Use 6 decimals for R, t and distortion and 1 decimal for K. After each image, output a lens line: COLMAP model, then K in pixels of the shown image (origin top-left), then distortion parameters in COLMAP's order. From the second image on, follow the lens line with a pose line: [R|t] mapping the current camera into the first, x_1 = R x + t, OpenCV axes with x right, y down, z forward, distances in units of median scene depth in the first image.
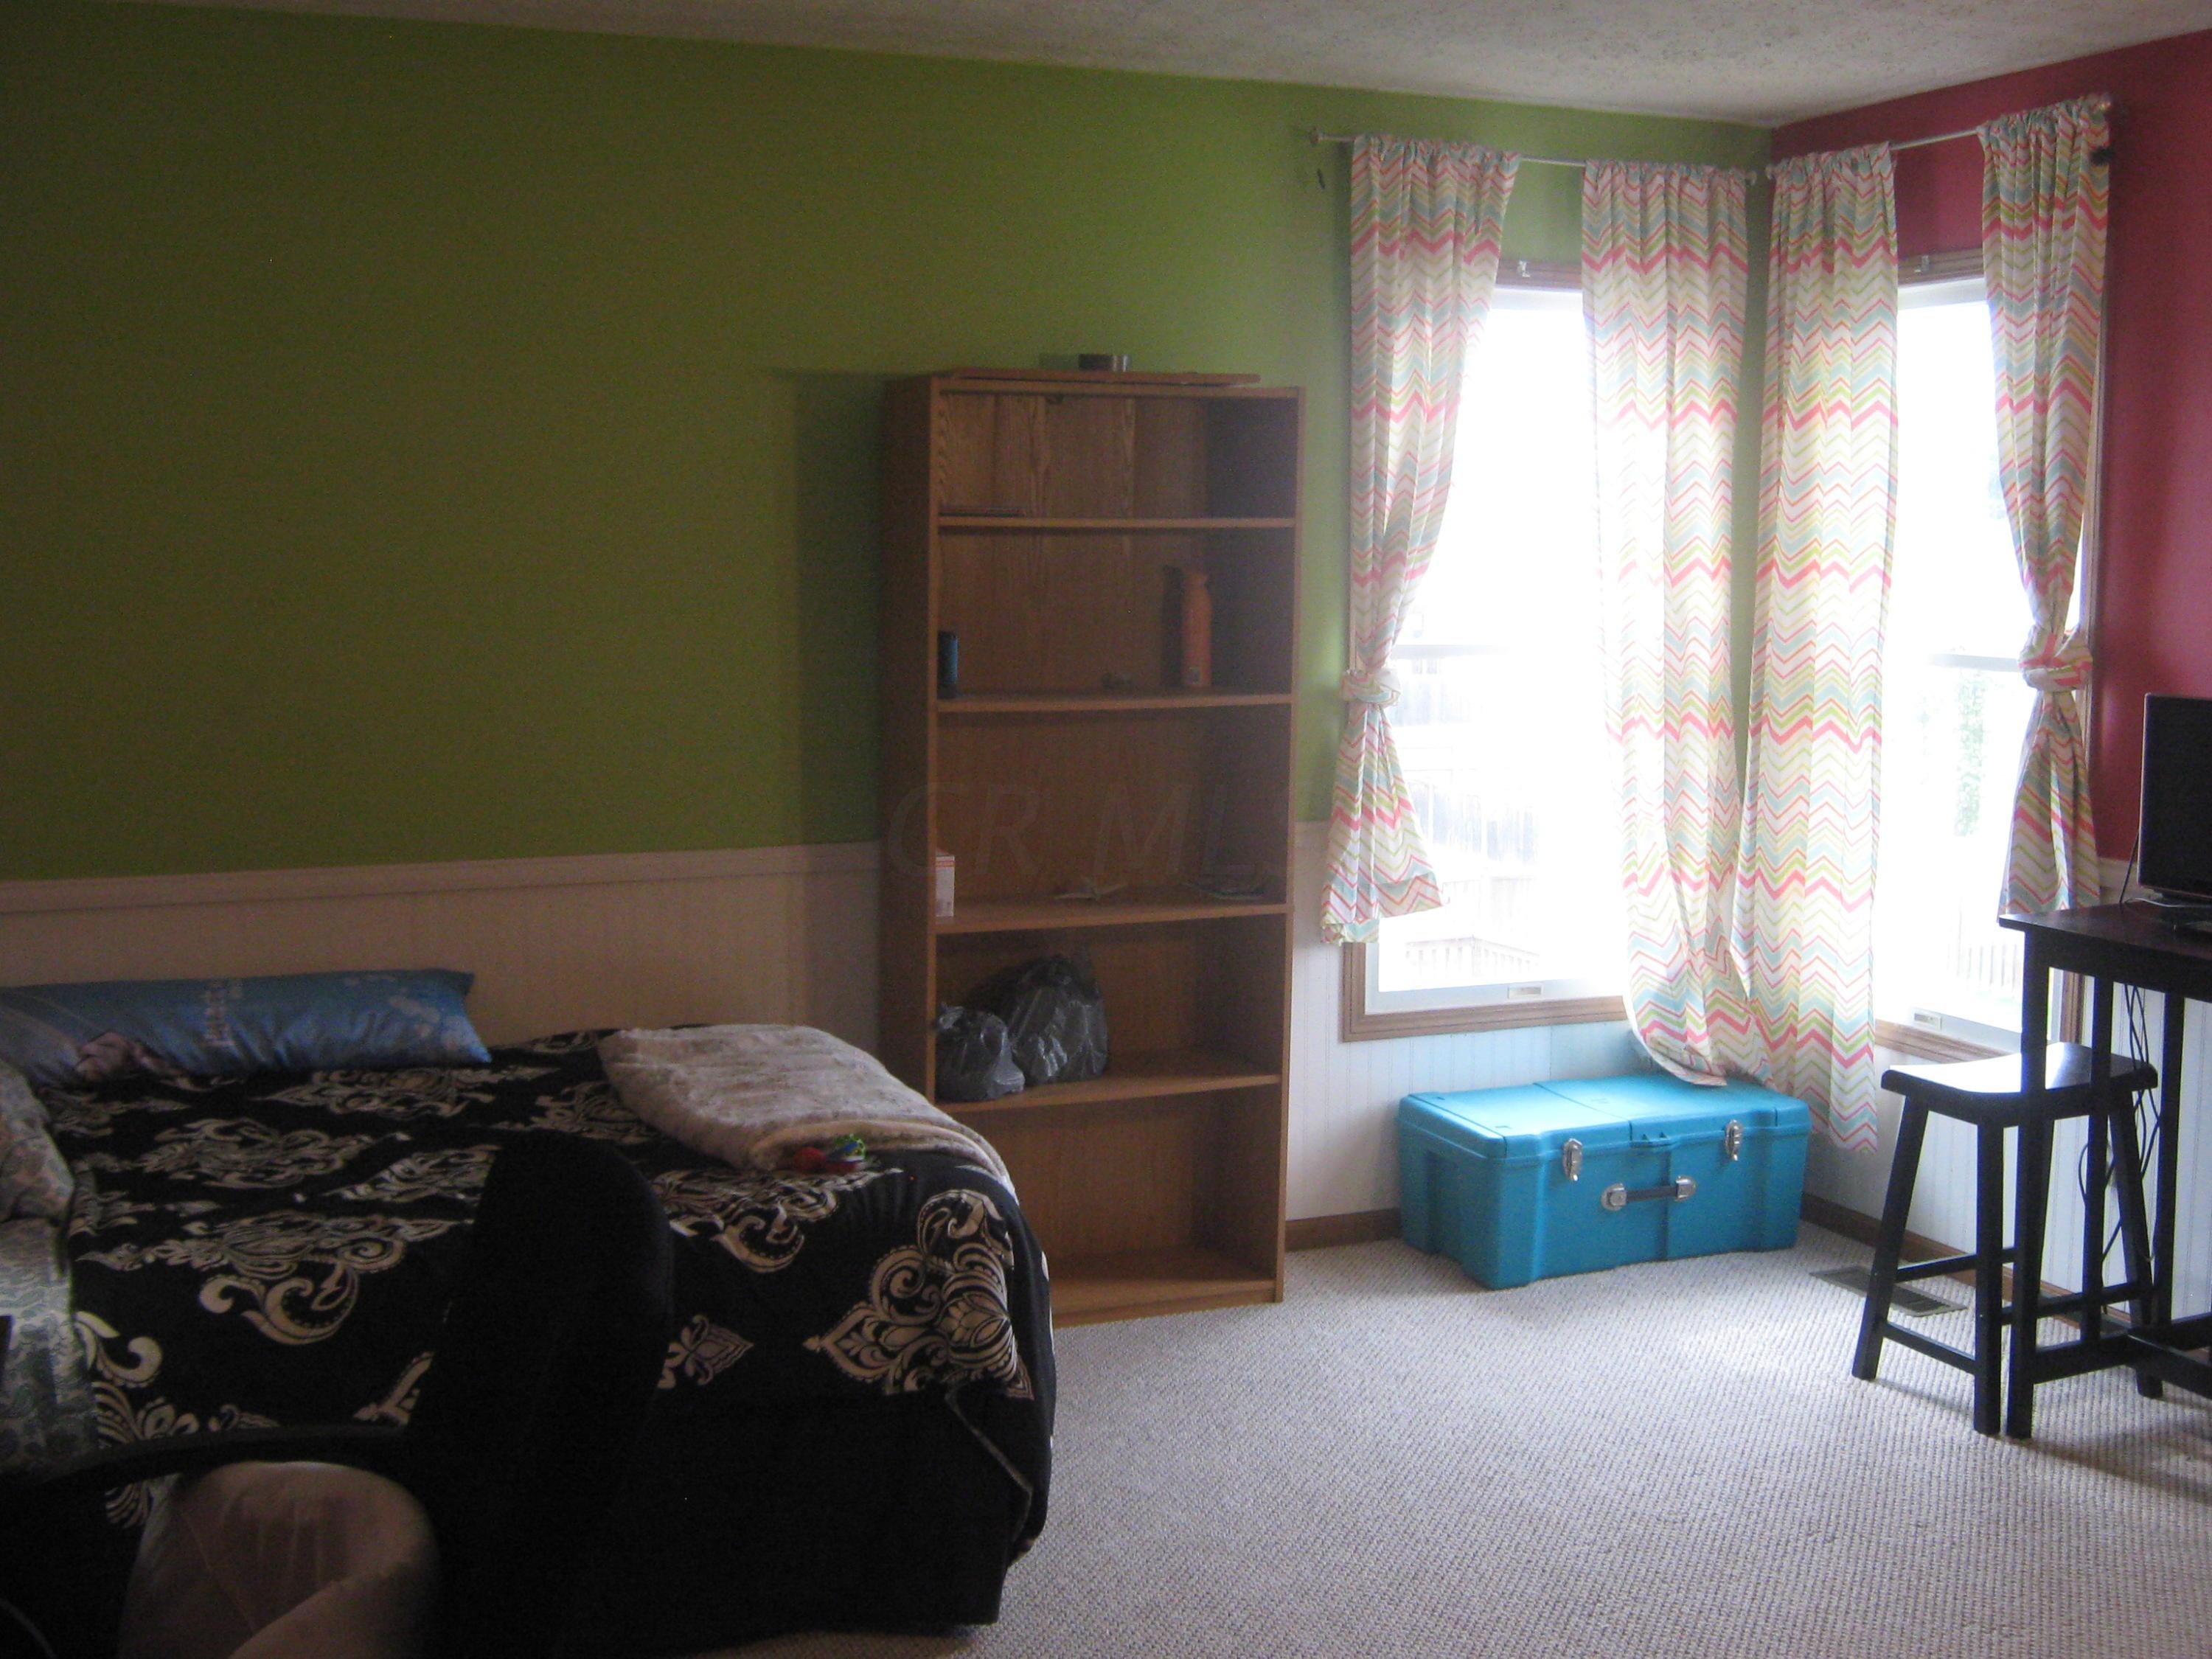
lens RADIAL K [[2511.0, 0, 1106.0], [0, 2511.0, 829.5], [0, 0, 1]] dist [-0.101013, -0.003401]
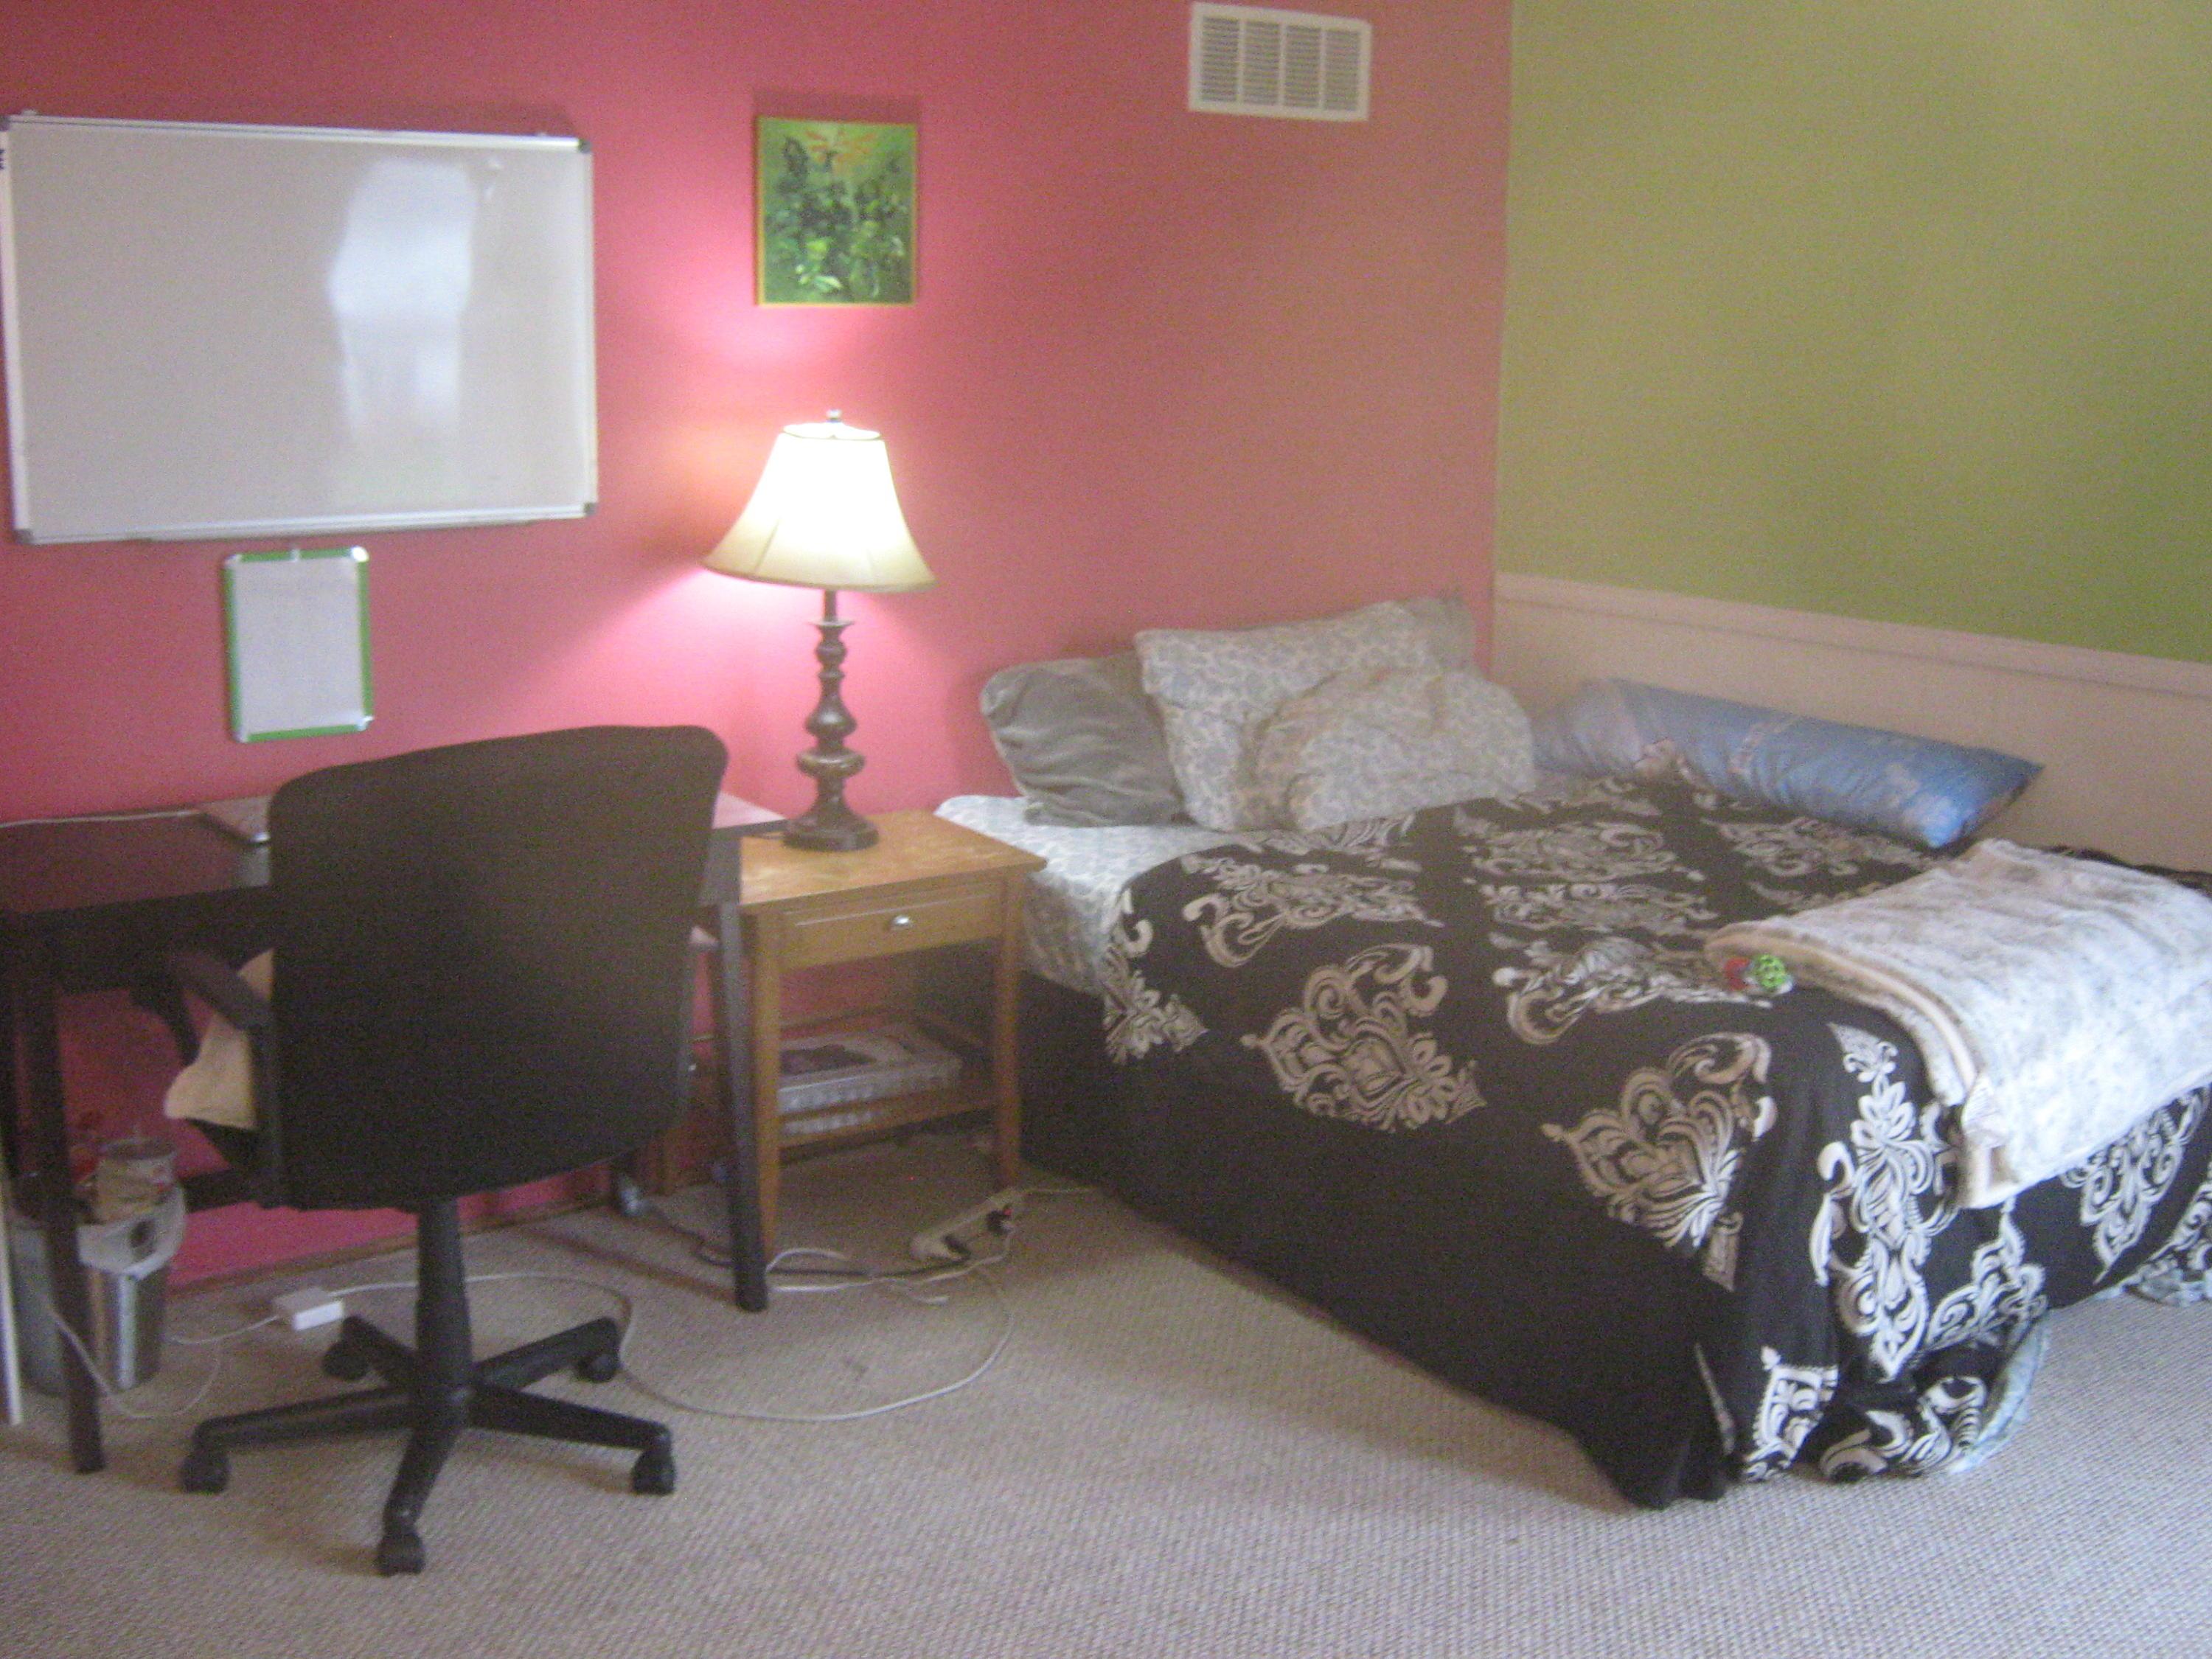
lens RADIAL K [[2511.0, 0, 1106.0], [0, 2511.0, 829.5], [0, 0, 1]] dist [-0.101013, -0.003401]
pose [[0.263627, 0.202628, -0.943103, 0.698798], [-0.119079, 0.977047, 0.176634, -0.052979], [0.957247, 0.065739, 0.281704, 0.551965]]
